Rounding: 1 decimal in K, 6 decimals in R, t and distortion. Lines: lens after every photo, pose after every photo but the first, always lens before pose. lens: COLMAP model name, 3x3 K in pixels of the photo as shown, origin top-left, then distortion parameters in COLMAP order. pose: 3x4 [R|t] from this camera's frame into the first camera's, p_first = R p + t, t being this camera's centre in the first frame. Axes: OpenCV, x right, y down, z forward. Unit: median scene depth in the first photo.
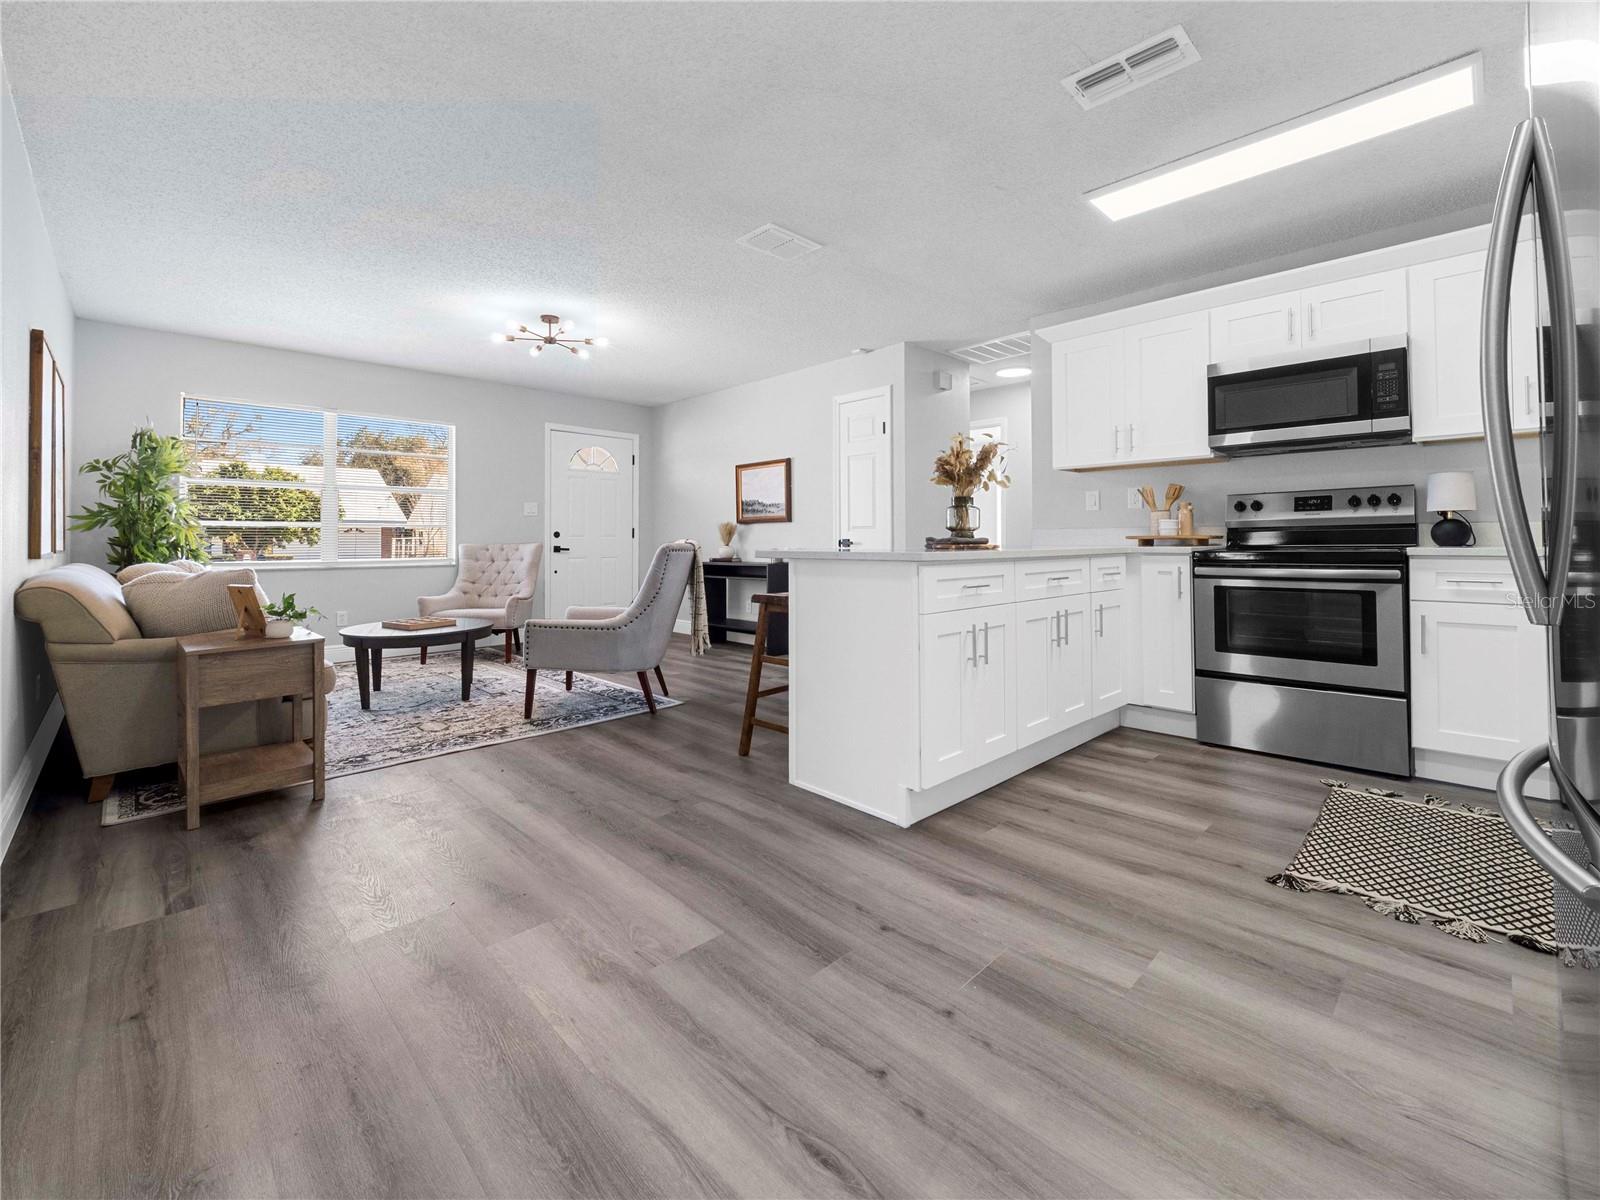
lens RADIAL K [[669.6, 0, 787.8], [0, 669.6, 535.0], [0, 0, 1]] dist [-0.003496, -0.003841]
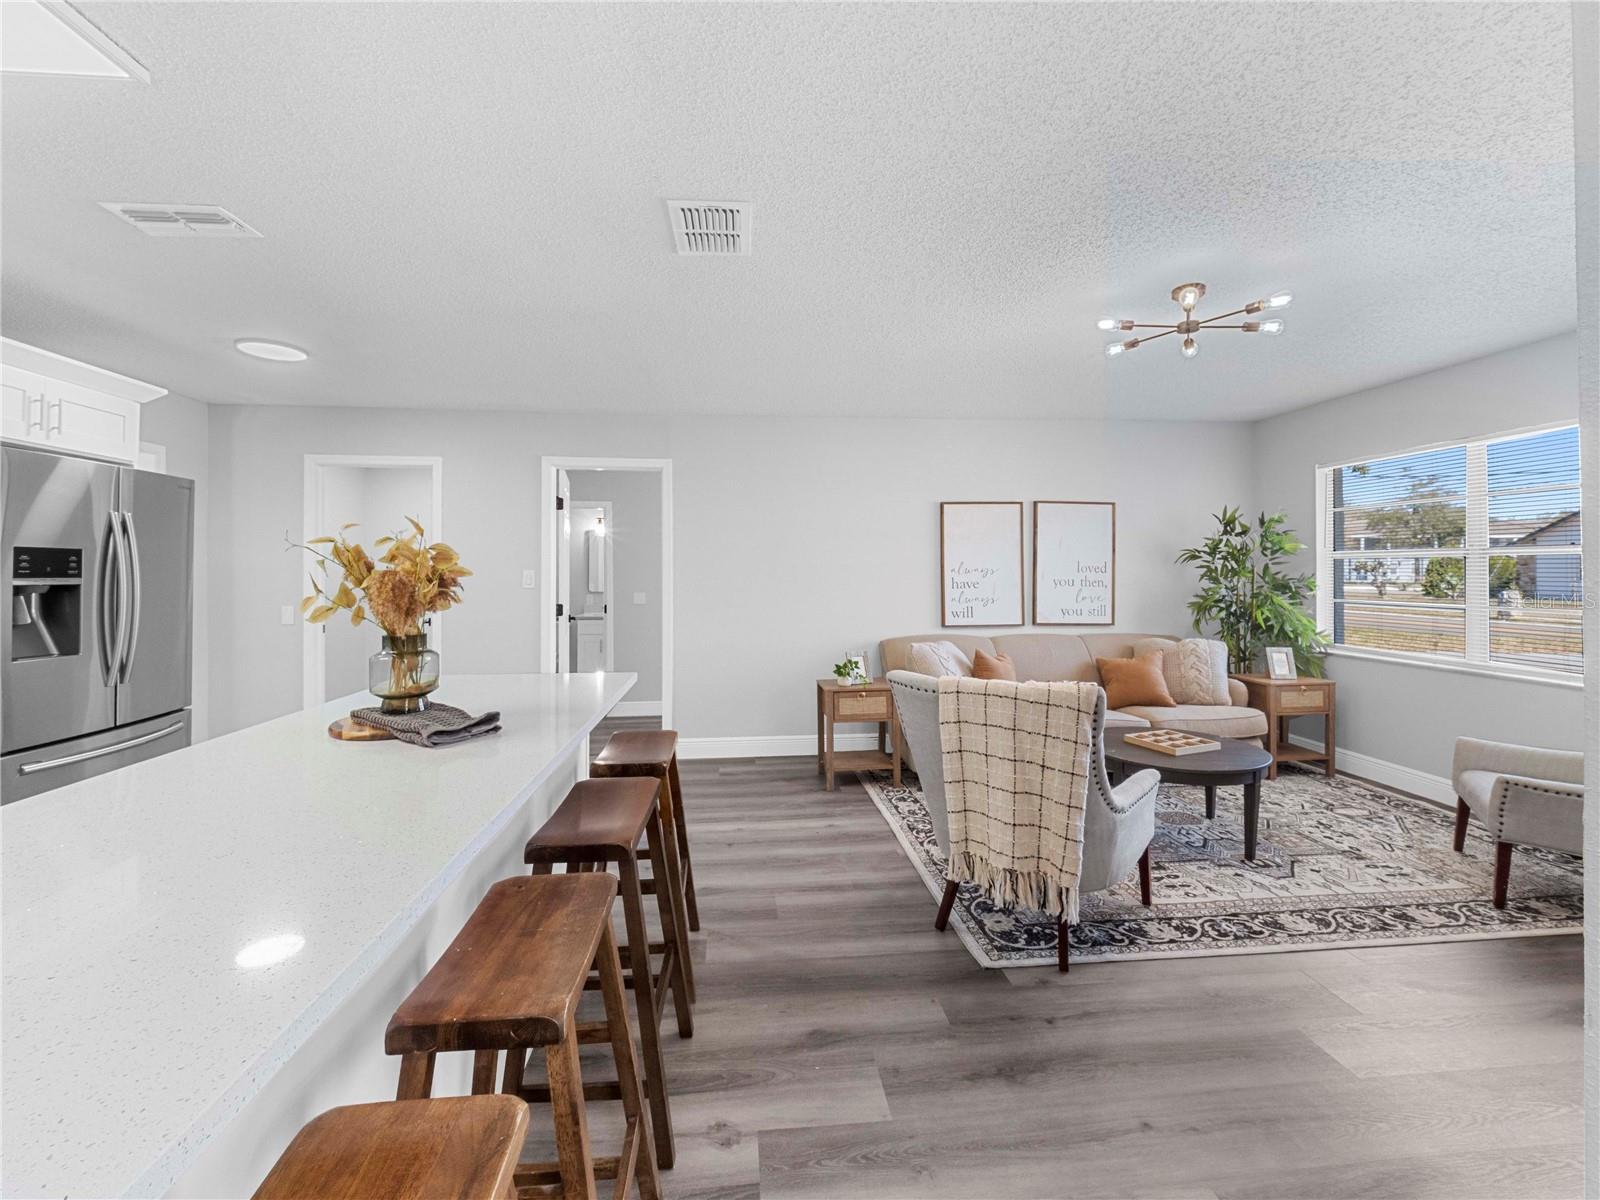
lens RADIAL K [[669.6, 0, 801.8], [0, 669.6, 556.1], [0, 0, 1]] dist [-0.003496, -0.003841]
pose [[-0.622315, -0.014795, -0.782627, 0.500844], [0.010636, 0.999569, -0.027354, -0.103620], [0.782695, -0.025346, -0.621890, 1.661258]]
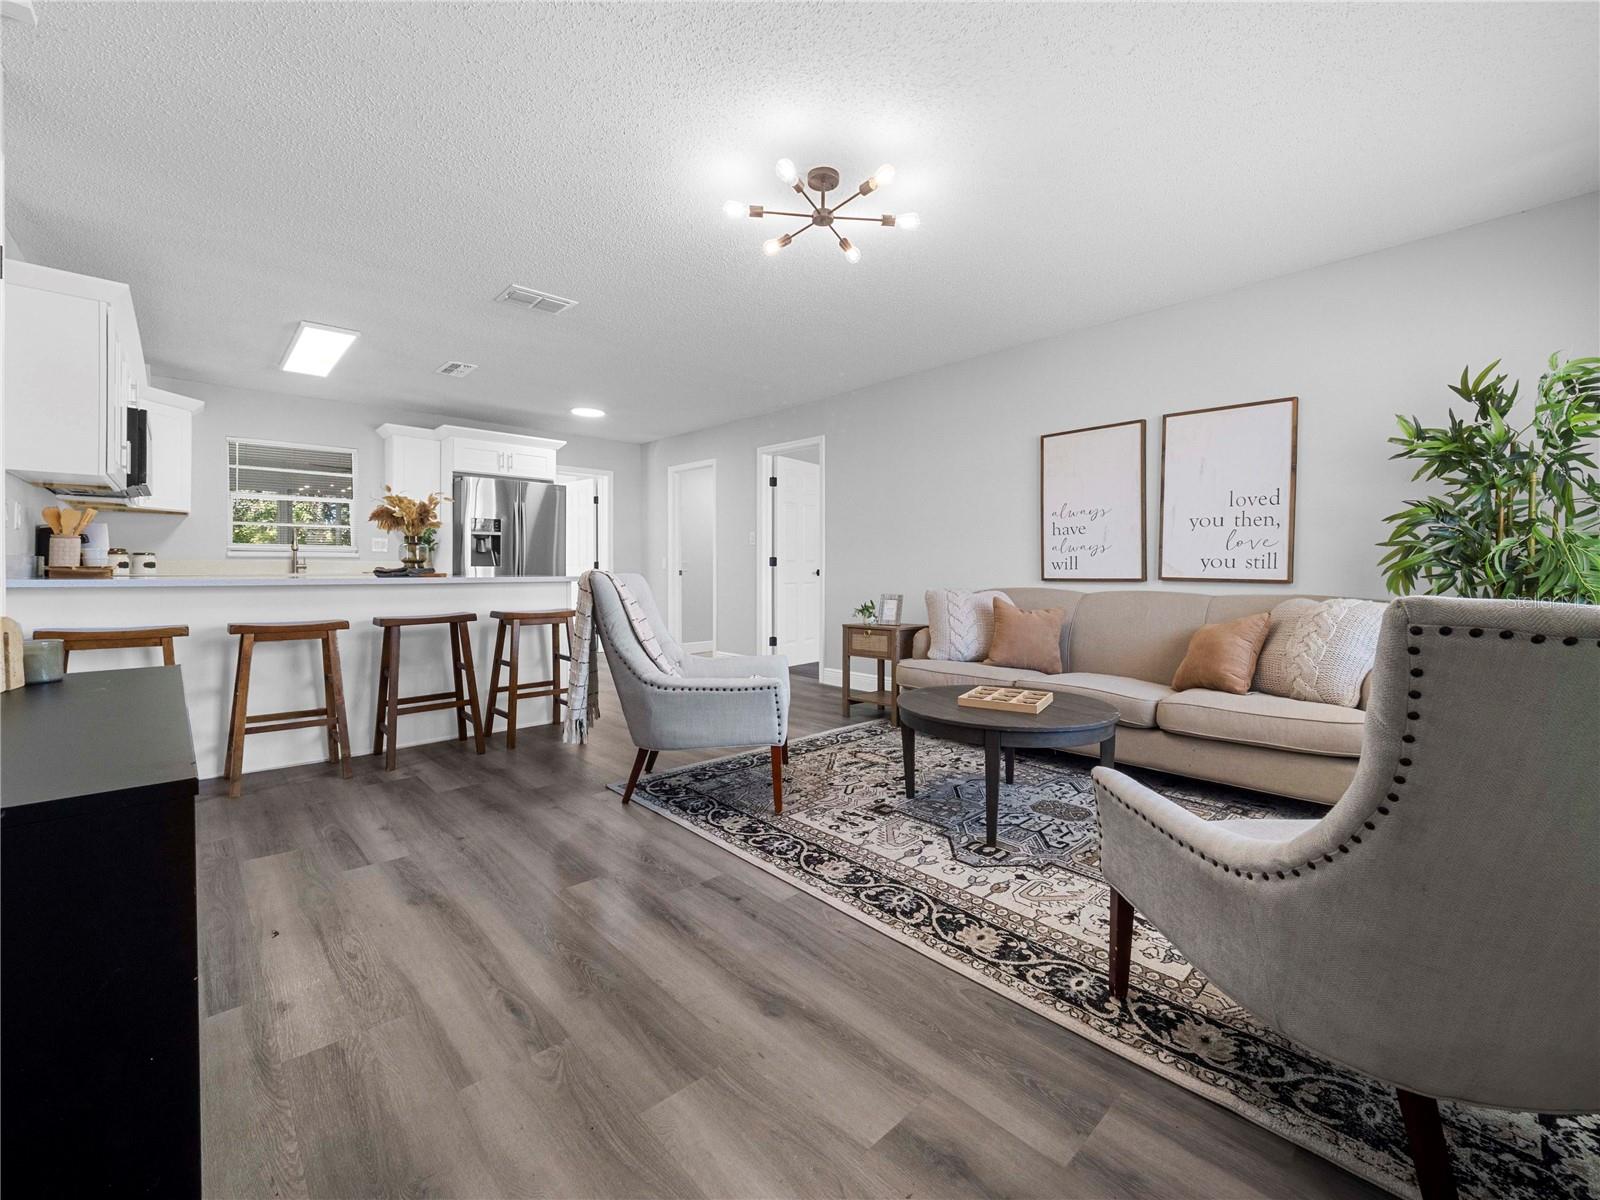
lens RADIAL K [[669.6, 0, 799.4], [0, 669.6, 574.8], [0, 0, 1]] dist [-0.003496, -0.003841]
pose [[-0.999832, 0.001049, 0.018294, -0.522715], [0.001048, 0.999999, -0.000093, 0.019066], [-0.018294, -0.000074, -0.999833, 2.348273]]
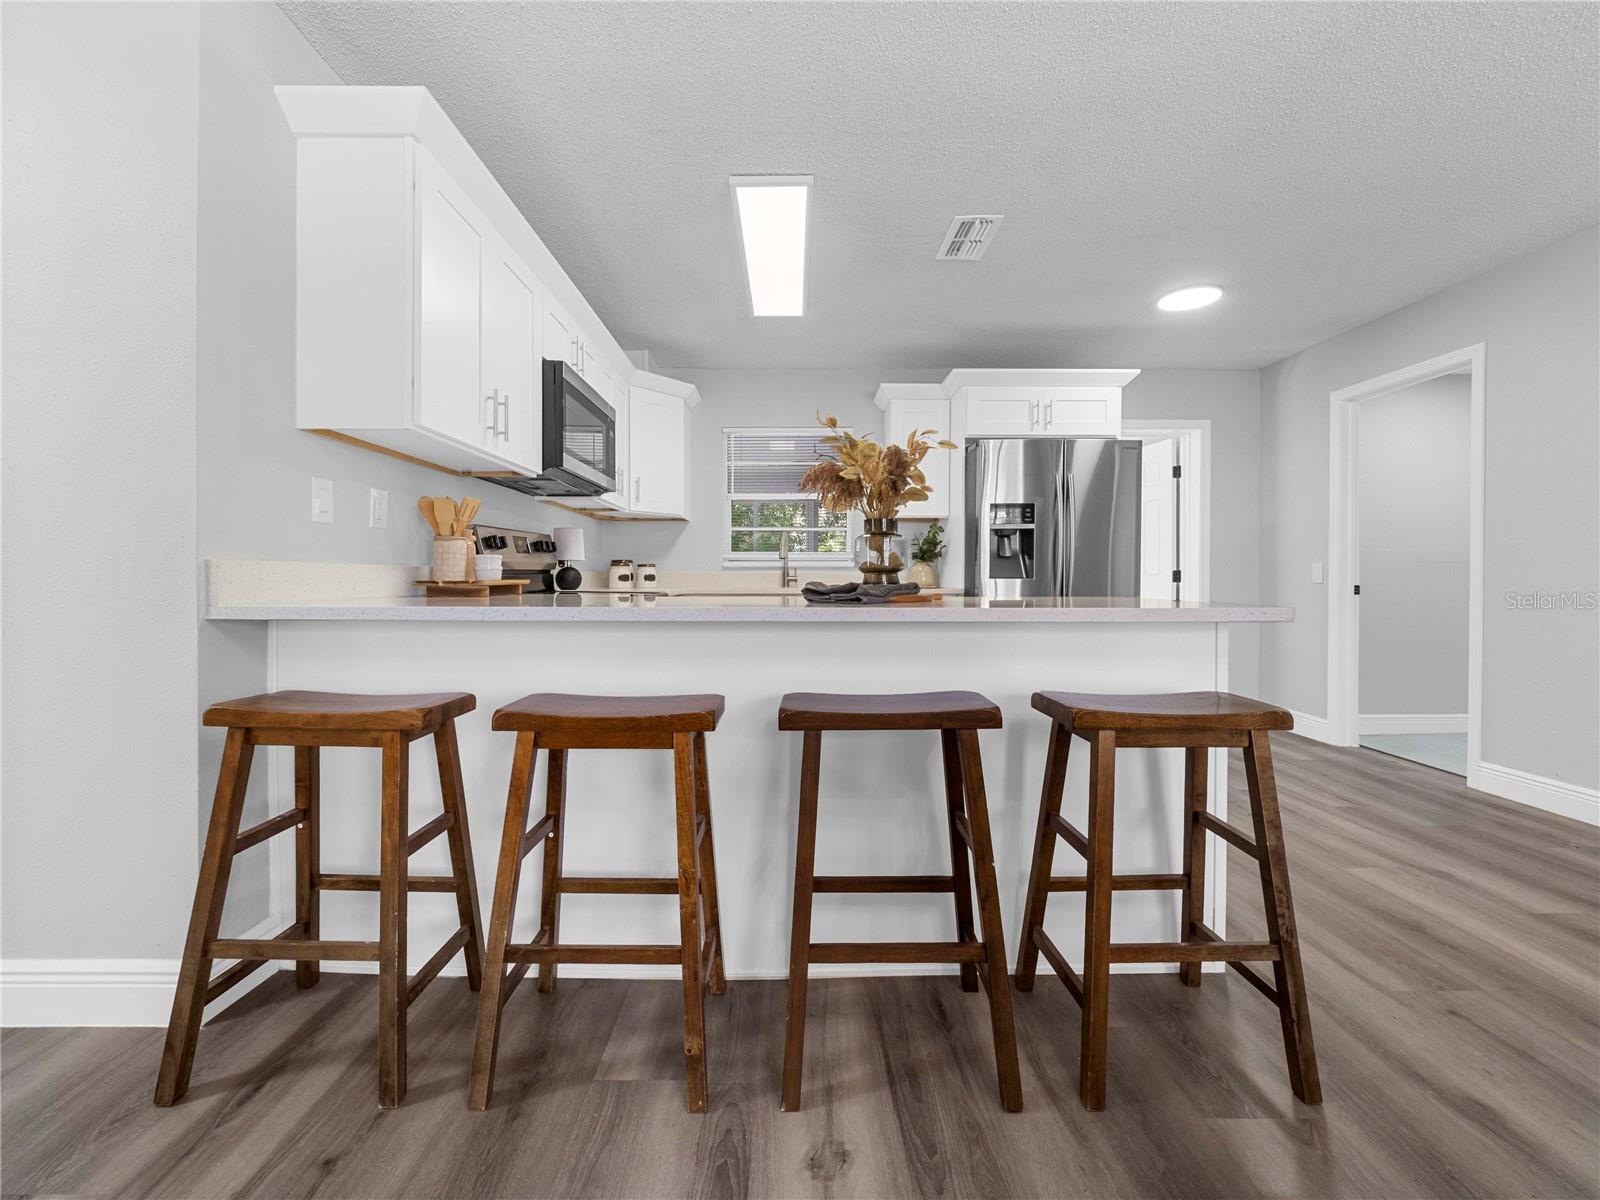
lens RADIAL K [[669.6, 0, 797.1], [0, 669.6, 589.1], [0, 0, 1]] dist [-0.003496, -0.003841]
pose [[-0.729692, -0.006924, 0.683741, -0.119962], [-0.003570, 0.999974, 0.006317, 0.005910], [-0.683767, 0.002169, -0.729697, 1.566359]]
